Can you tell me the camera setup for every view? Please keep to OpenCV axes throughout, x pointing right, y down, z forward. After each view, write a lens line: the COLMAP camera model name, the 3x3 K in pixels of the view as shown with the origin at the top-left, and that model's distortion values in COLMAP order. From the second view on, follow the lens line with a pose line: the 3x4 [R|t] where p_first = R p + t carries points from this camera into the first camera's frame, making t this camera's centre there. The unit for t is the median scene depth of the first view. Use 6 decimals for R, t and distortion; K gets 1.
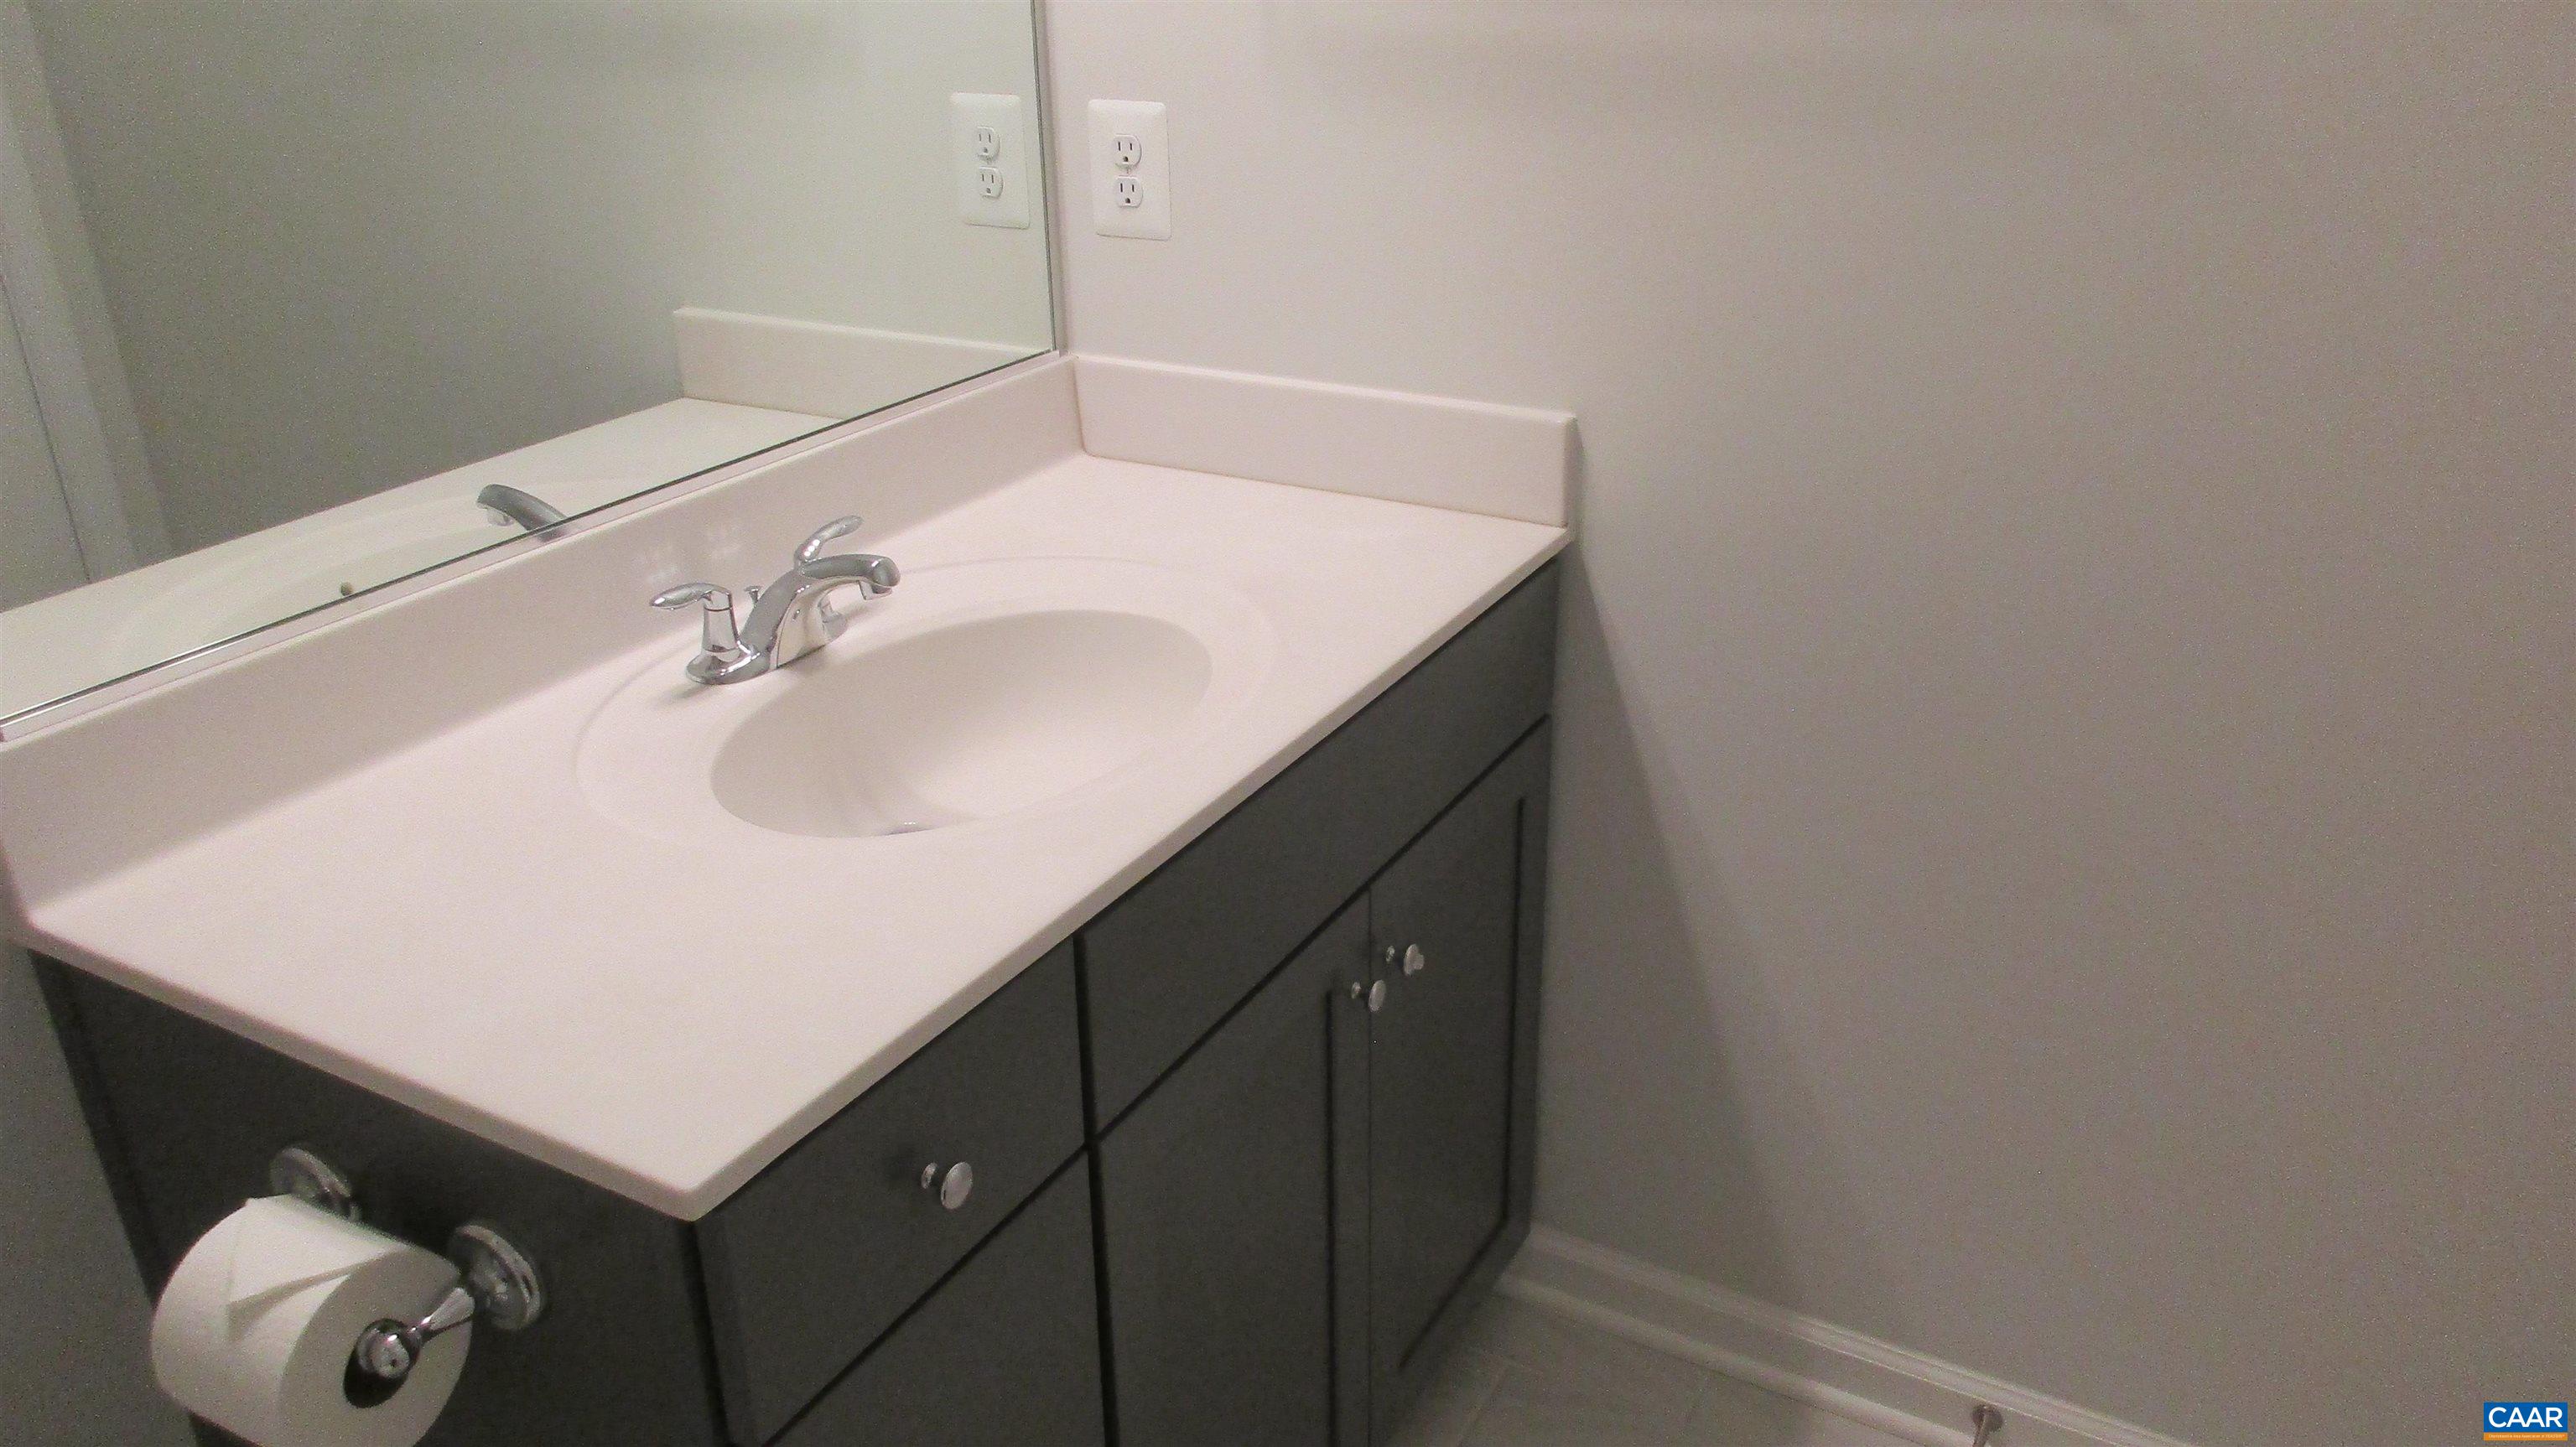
lens RADIAL K [[1899.8, 0, 1288.0], [0, 1899.8, 723.5], [0, 0, 1]] dist [-0.000479, 0.001305]
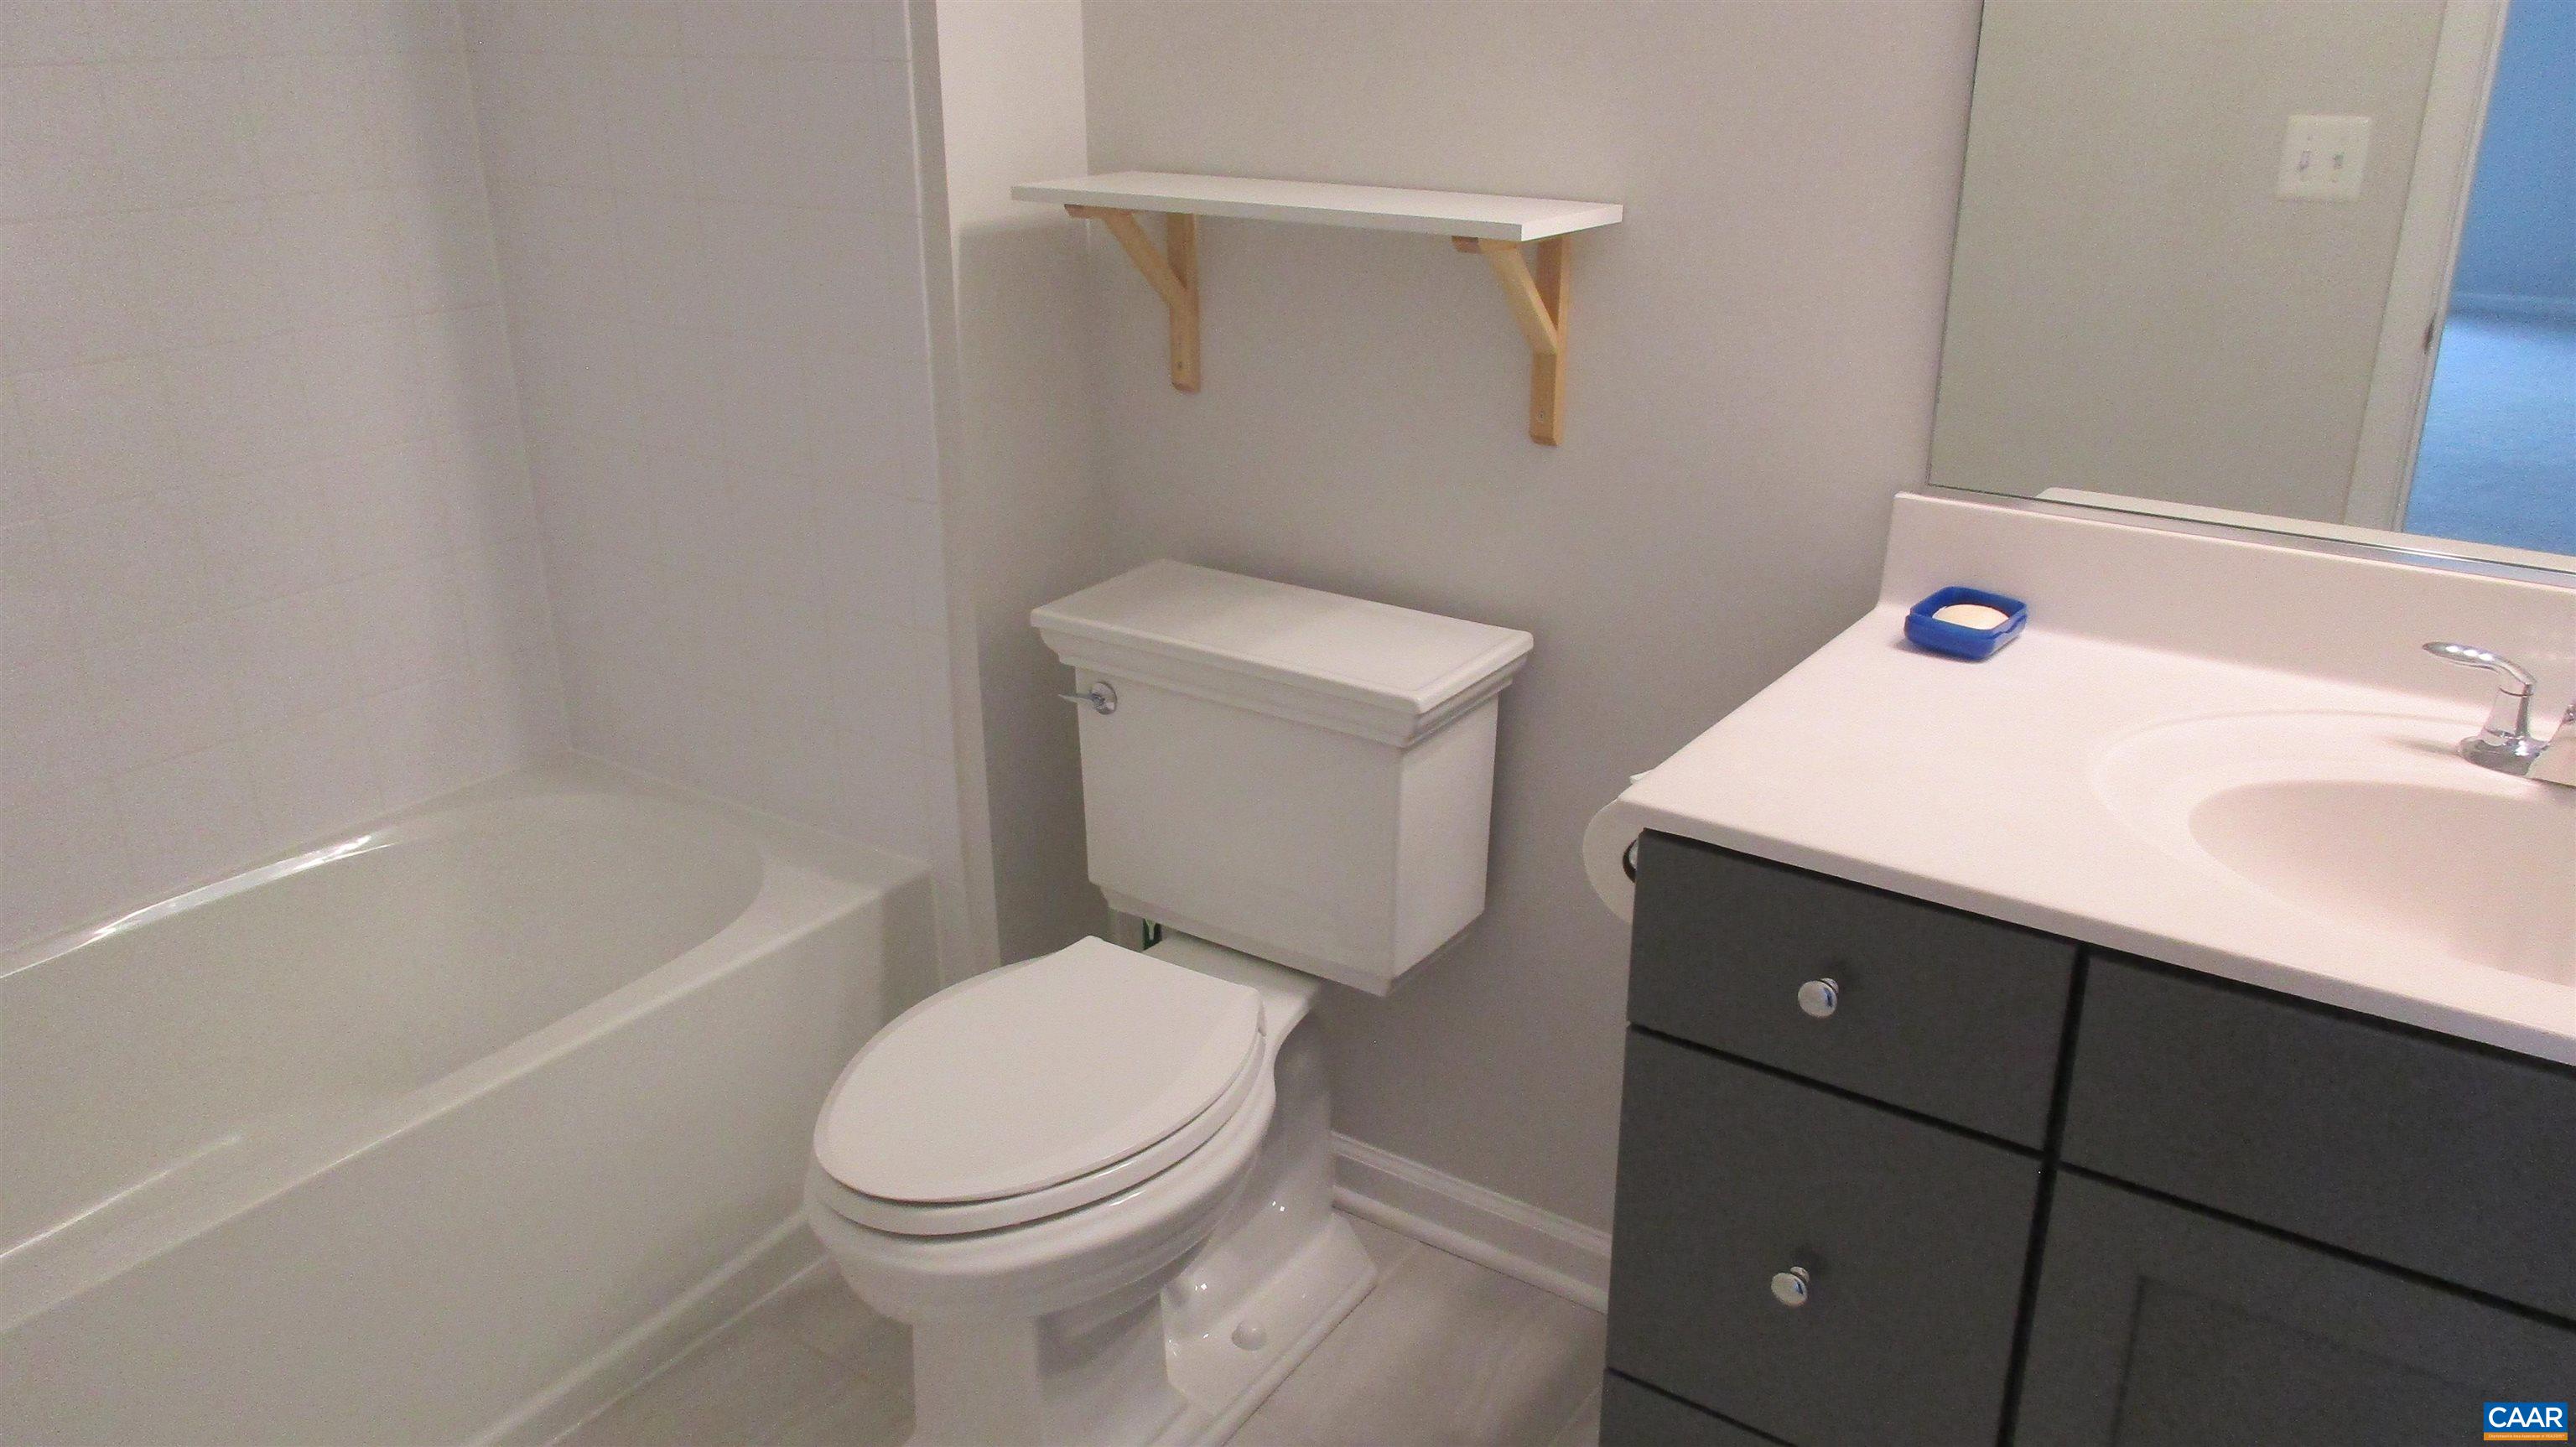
lens RADIAL K [[1899.8, 0, 1288.0], [0, 1899.8, 723.5], [0, 0, 1]] dist [-0.000479, 0.001305]
pose [[-0.089470, 0.369618, -0.924866, 0.636494], [-0.407045, 0.833933, 0.372654, -0.150741], [0.909016, 0.409804, 0.075839, 0.368360]]
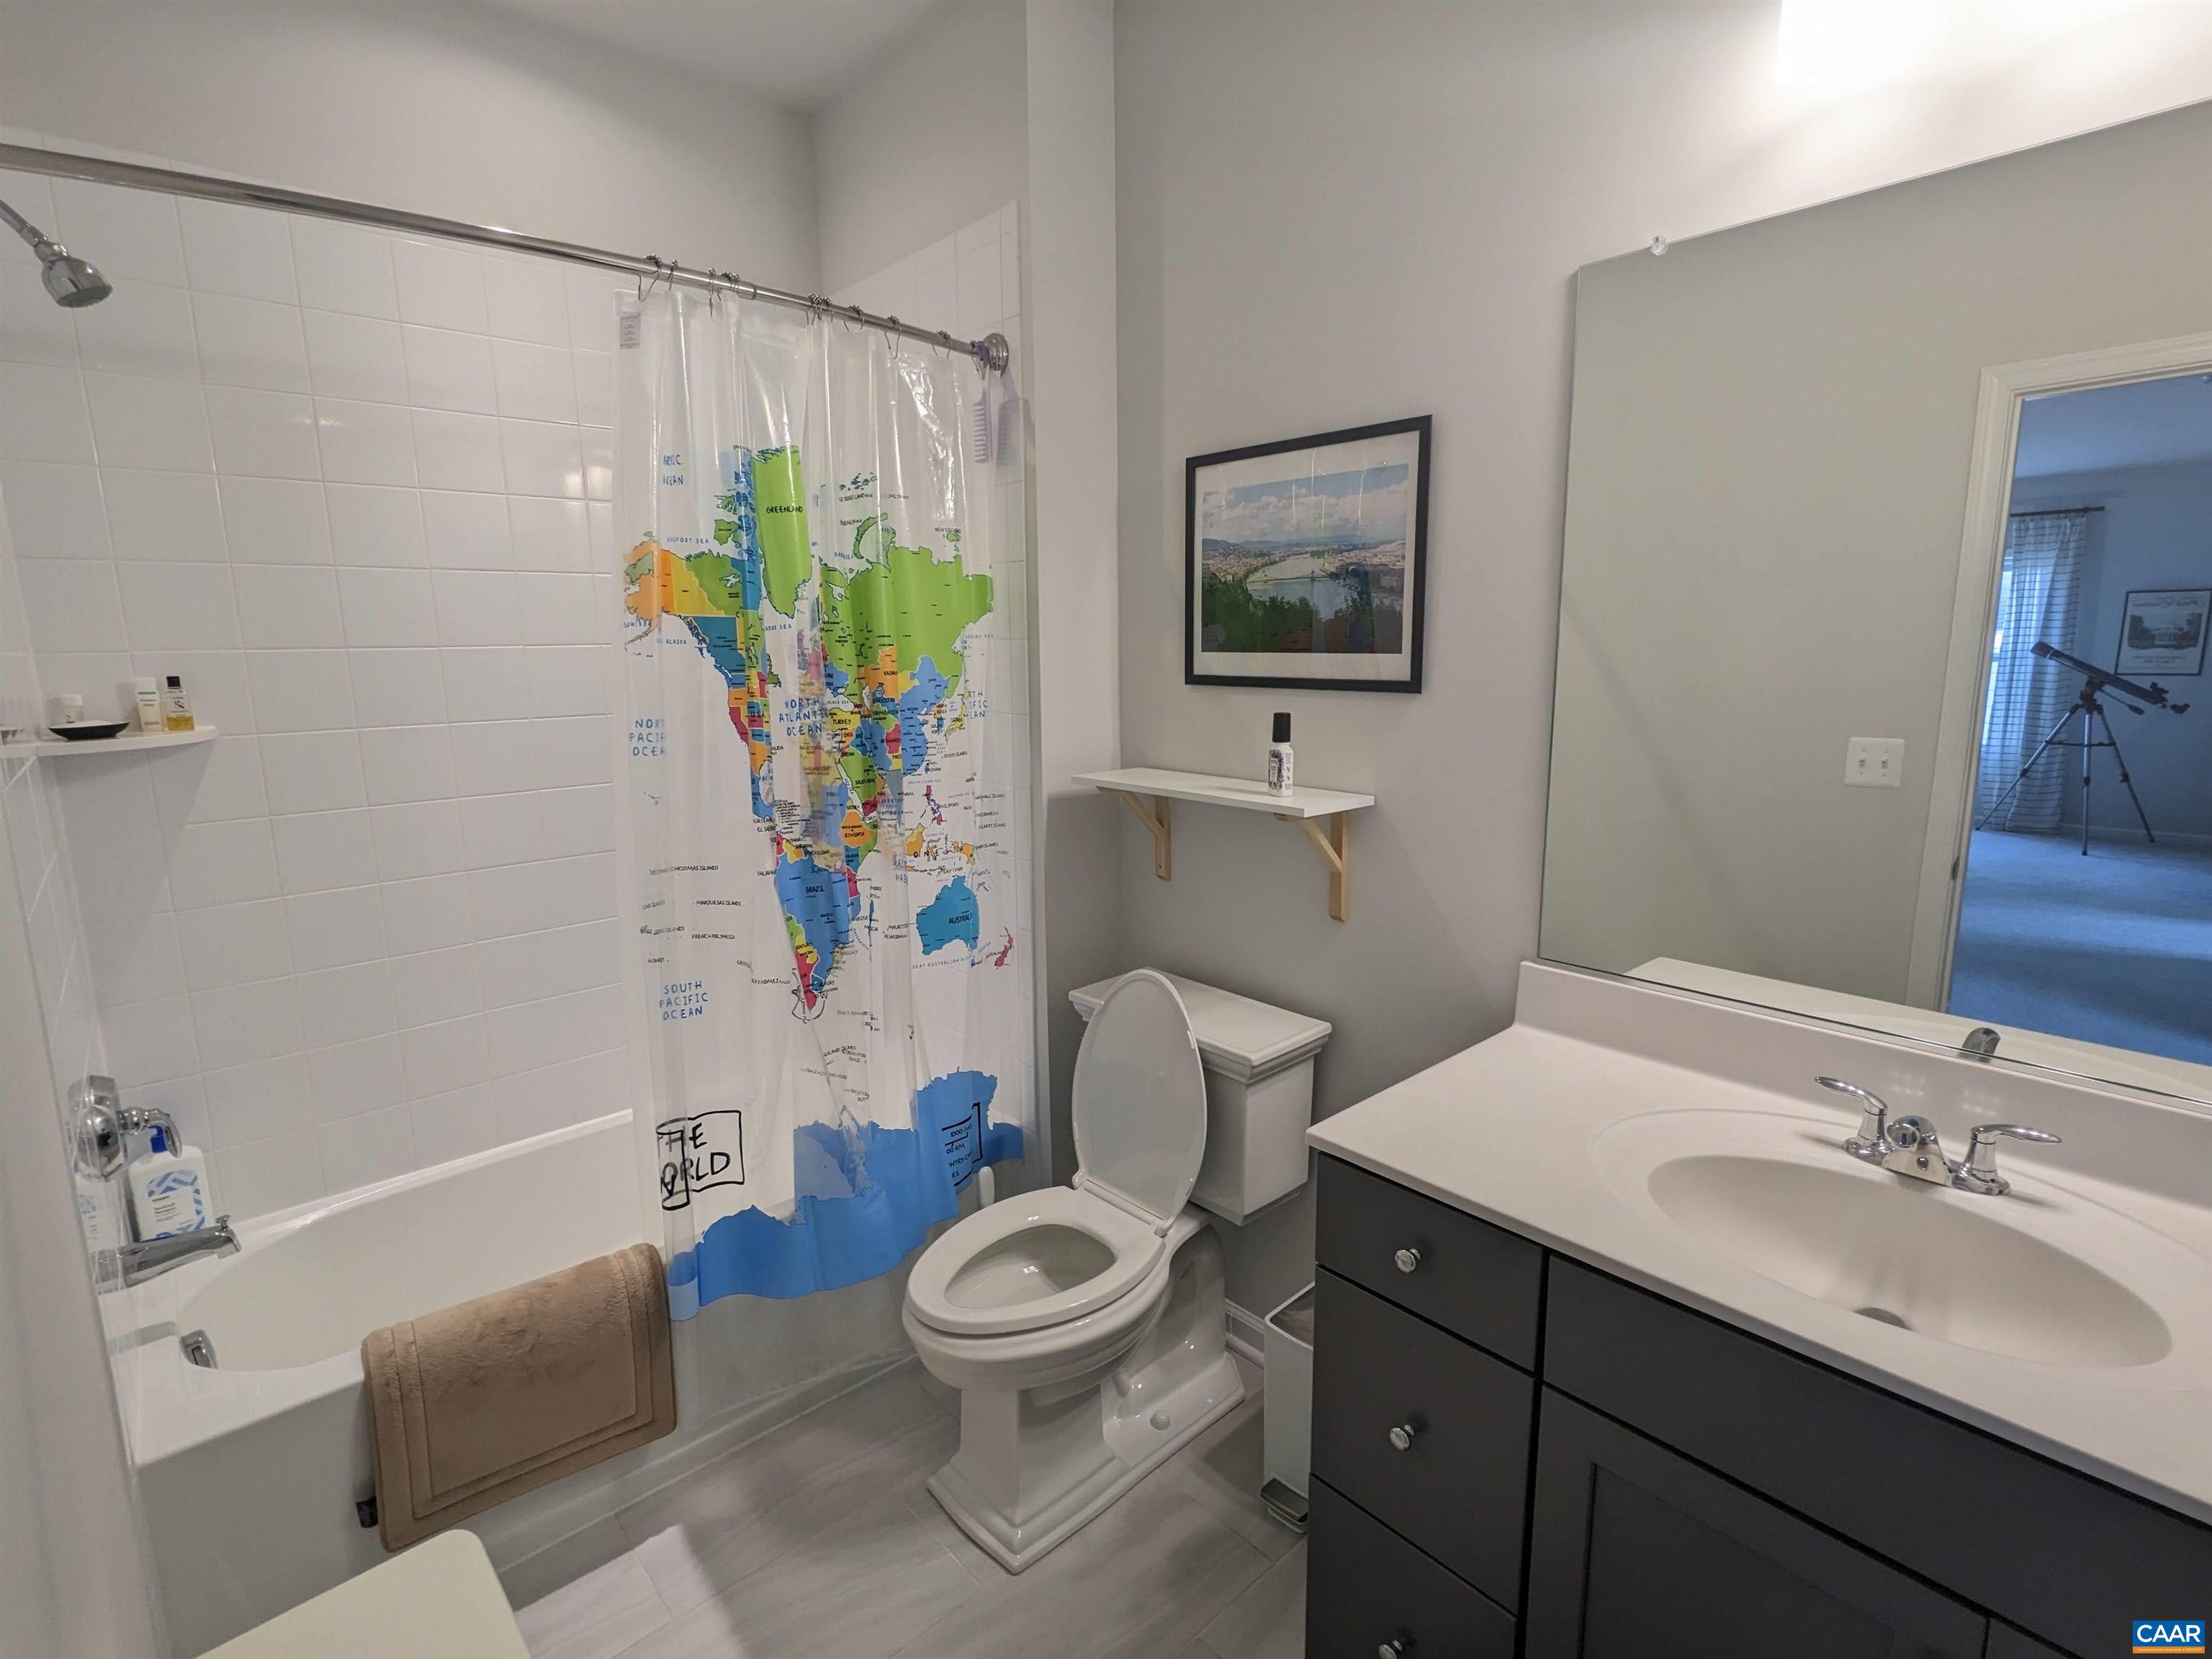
lens RADIAL K [[1055.1, 0, 1106.0], [0, 1055.1, 829.5], [0, 0, 1]] dist [-0.003023, -0.000552]
pose [[-0.307829, 0.180991, -0.934068, 0.656199], [-0.378288, 0.877524, 0.294703, -0.278298], [0.873006, 0.444065, -0.201661, 0.511143]]
